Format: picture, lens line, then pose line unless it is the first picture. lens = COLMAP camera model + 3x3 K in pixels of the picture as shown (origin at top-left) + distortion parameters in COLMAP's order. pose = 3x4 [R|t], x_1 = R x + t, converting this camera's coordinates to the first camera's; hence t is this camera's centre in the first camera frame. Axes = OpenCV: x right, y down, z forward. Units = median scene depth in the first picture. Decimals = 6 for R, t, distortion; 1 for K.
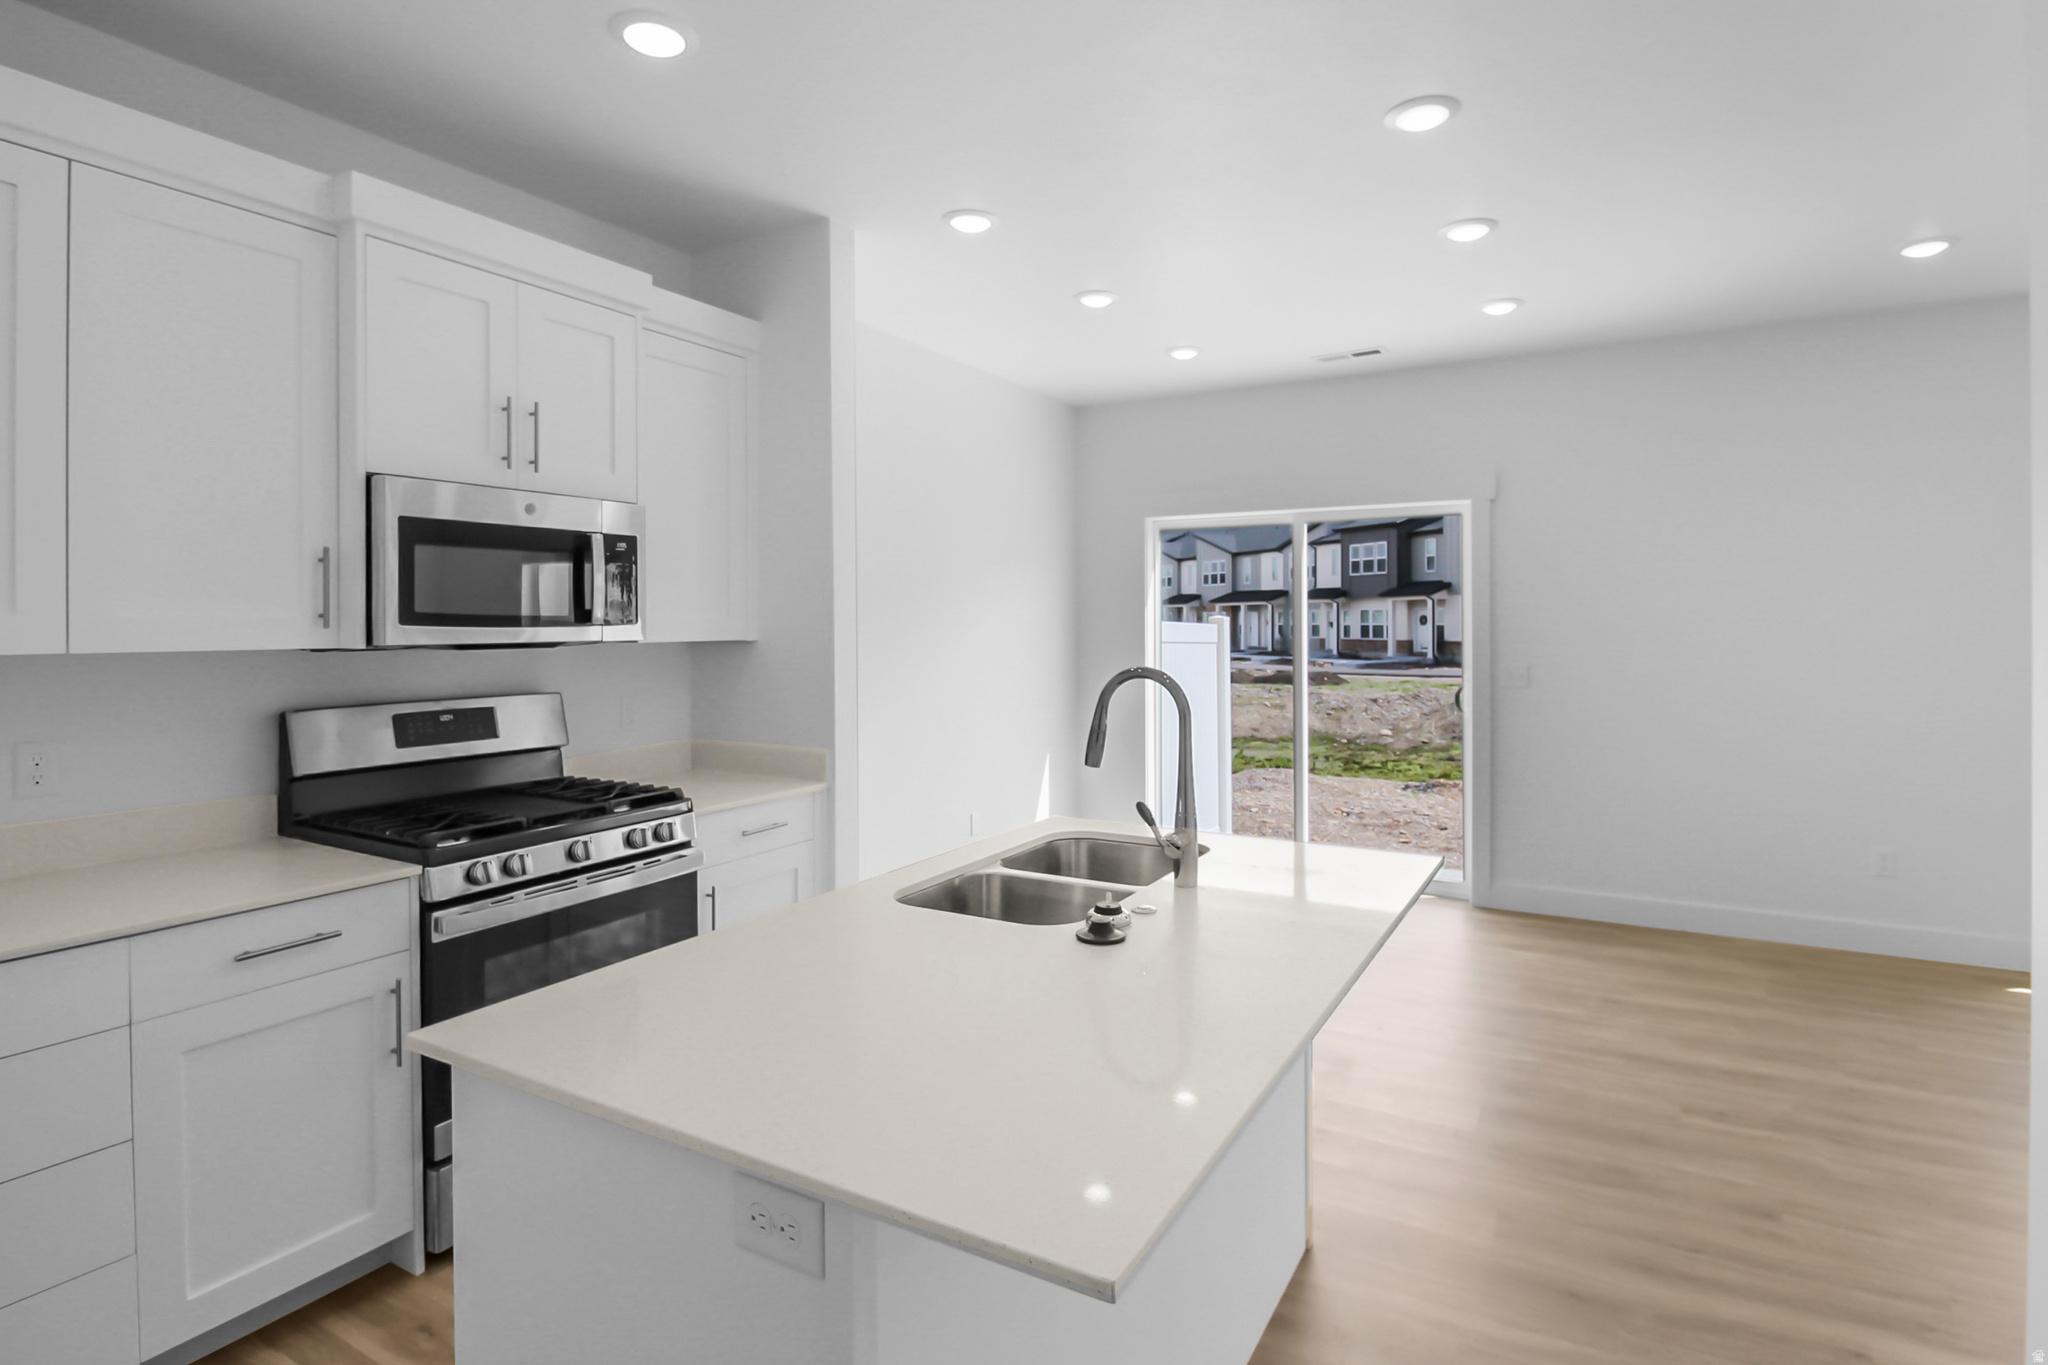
lens RADIAL K [[1036.4, 0, 1038.2], [0, 1036.4, 627.3], [0, 0, 1]] dist [-0.001234, -0.000555]
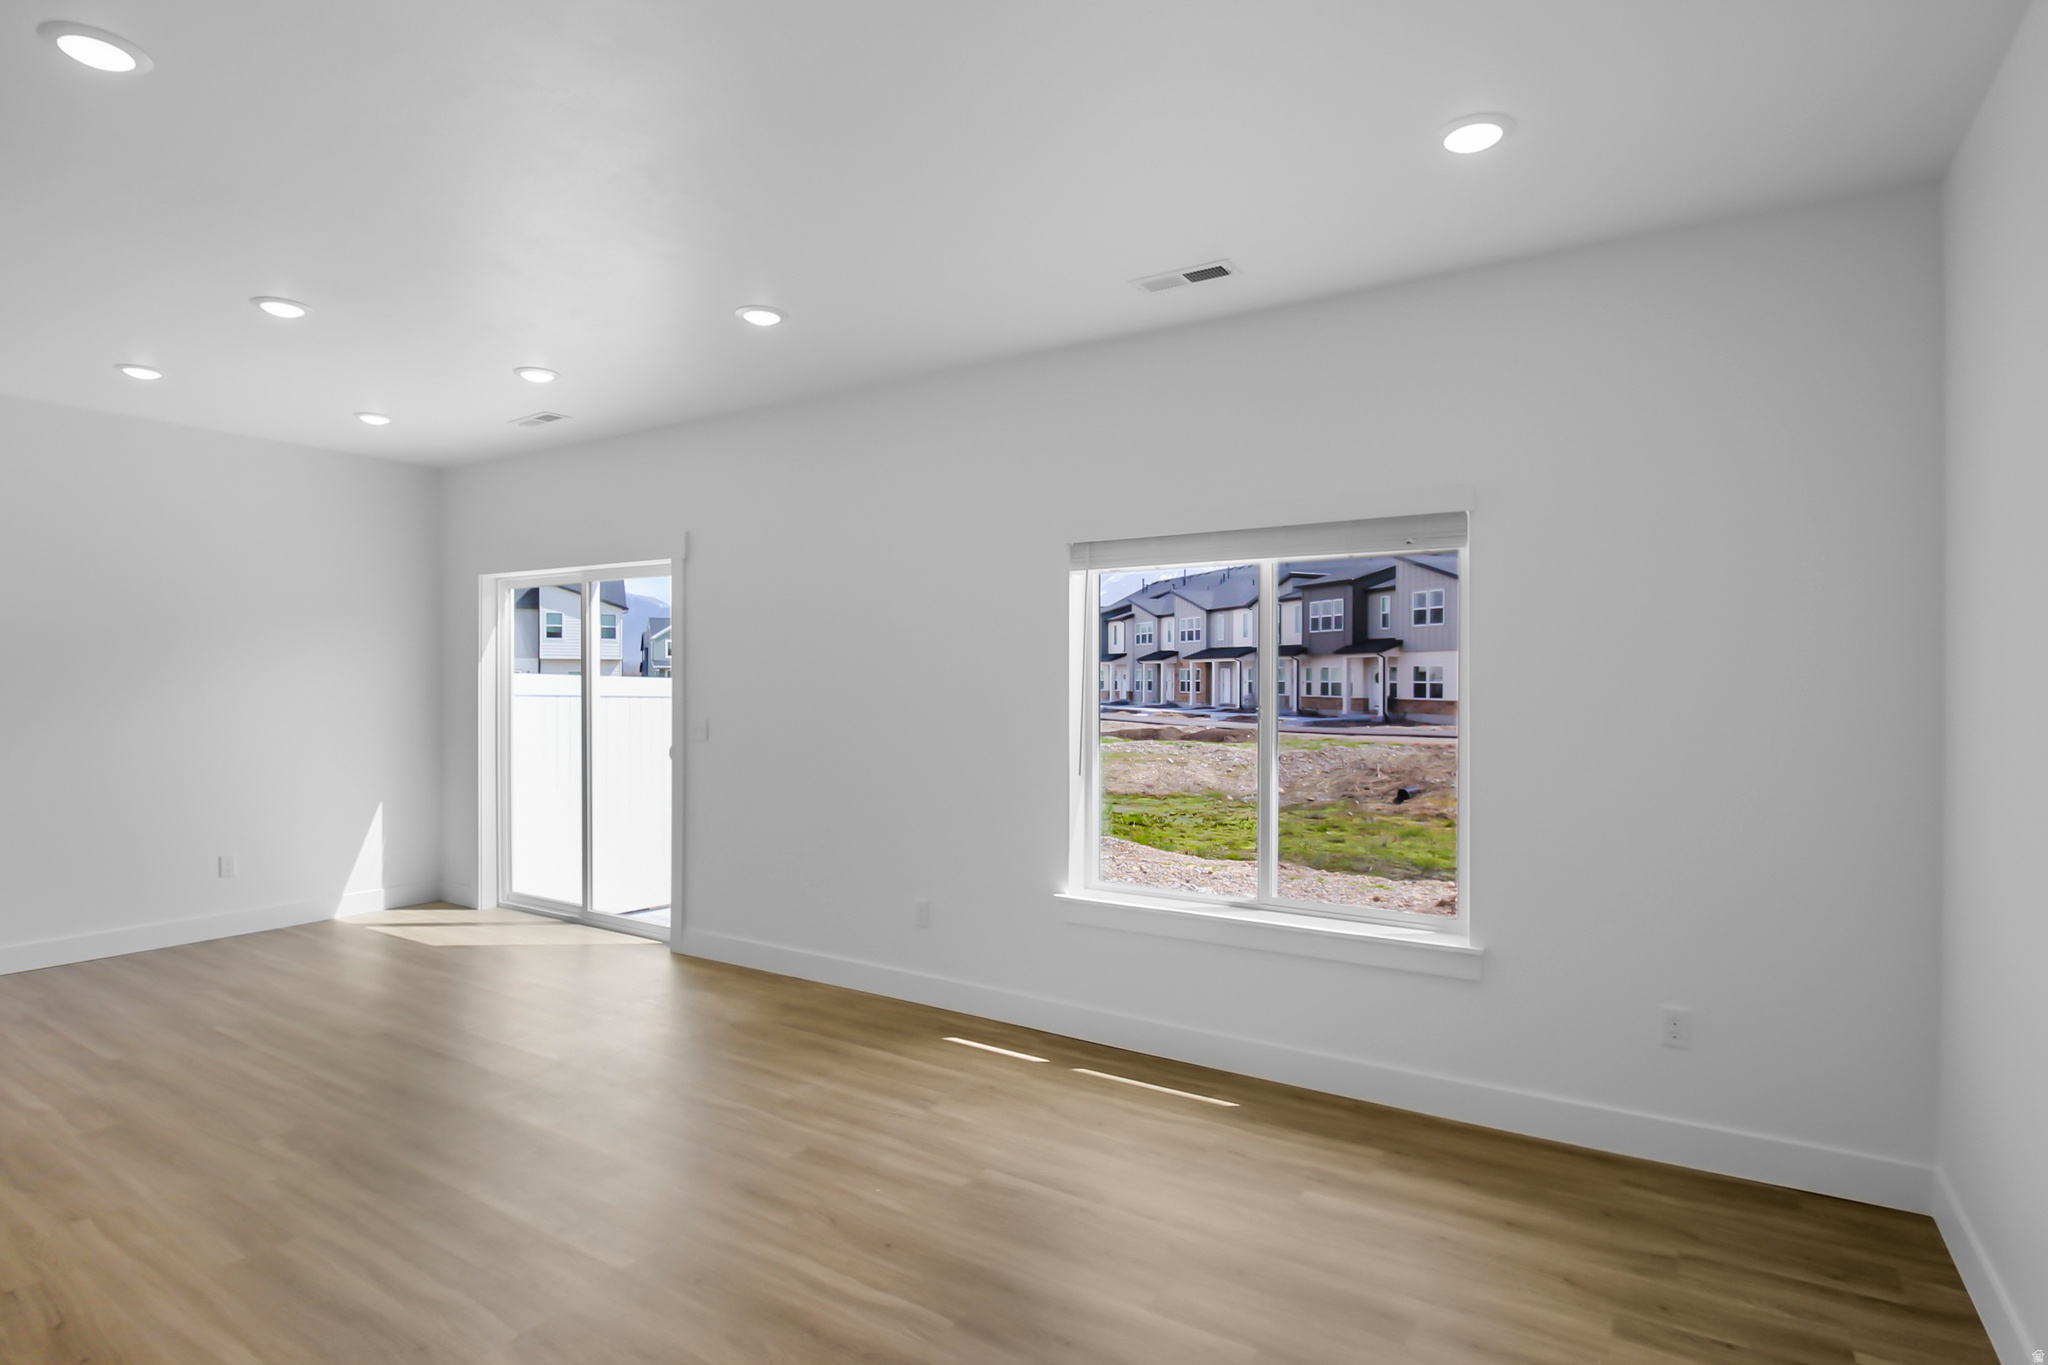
lens RADIAL K [[1034.2, 0, 1024.0], [0, 1034.2, 682.5], [0, 0, 1]] dist [-0.002629, -0.000347]
pose [[0.999538, 0.005334, -0.029934, 1.234570], [-0.005354, 0.999986, -0.000580, -0.002119], [0.029931, 0.000740, 0.999552, -0.034696]]
